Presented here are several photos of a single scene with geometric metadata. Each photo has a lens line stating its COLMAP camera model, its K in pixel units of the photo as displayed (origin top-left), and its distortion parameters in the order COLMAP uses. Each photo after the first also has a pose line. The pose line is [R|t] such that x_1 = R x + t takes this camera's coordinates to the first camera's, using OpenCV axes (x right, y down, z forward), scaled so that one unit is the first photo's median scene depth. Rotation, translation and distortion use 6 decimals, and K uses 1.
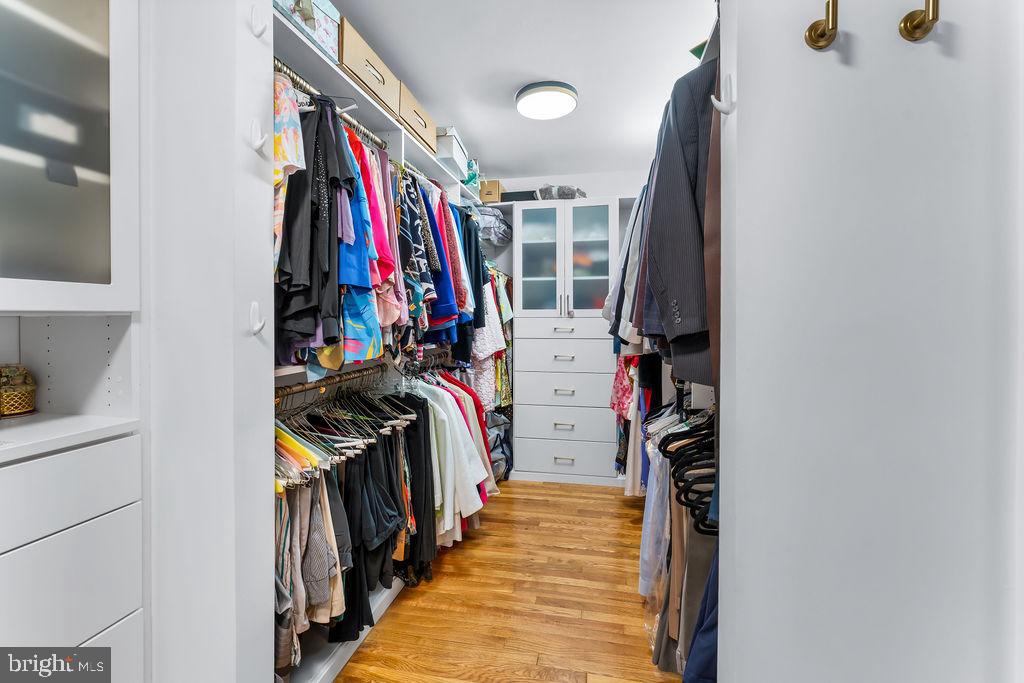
lens RADIAL K [[450.2, 0, 513.8], [0, 450.2, 312.9], [0, 0, 1]] dist [-0.000263, -0.000034]
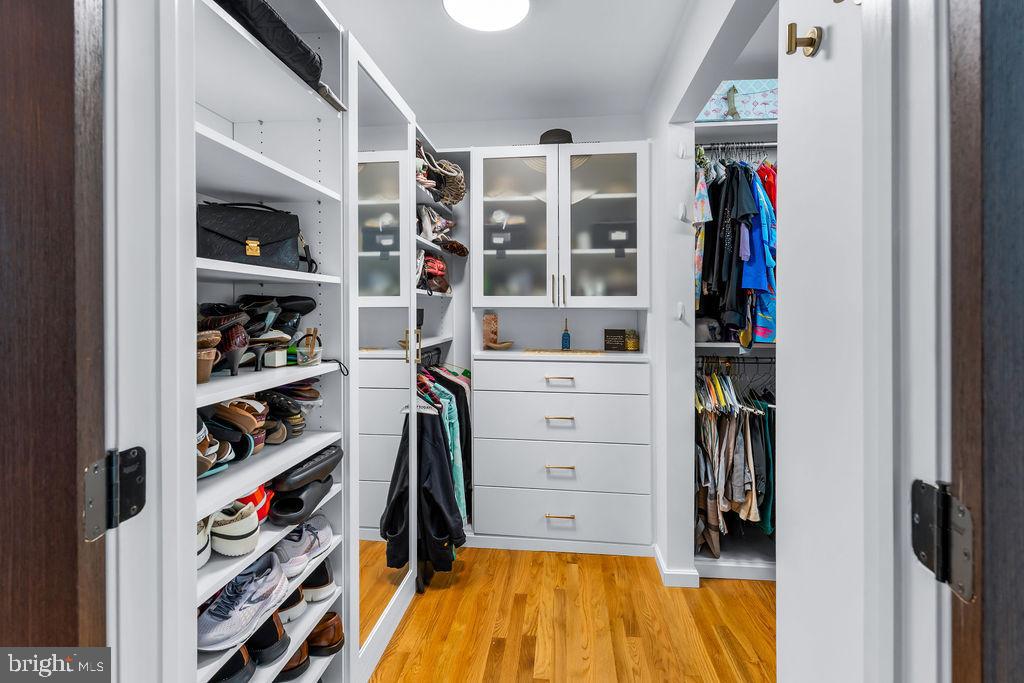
lens RADIAL K [[450.2, 0, 513.8], [0, 450.2, 312.9], [0, 0, 1]] dist [-0.000263, -0.000034]
pose [[0.083904, 0.004039, -0.996466, 1.221896], [-0.011117, 0.999933, 0.003117, 0.022787], [0.996412, 0.010816, 0.083943, 0.154909]]
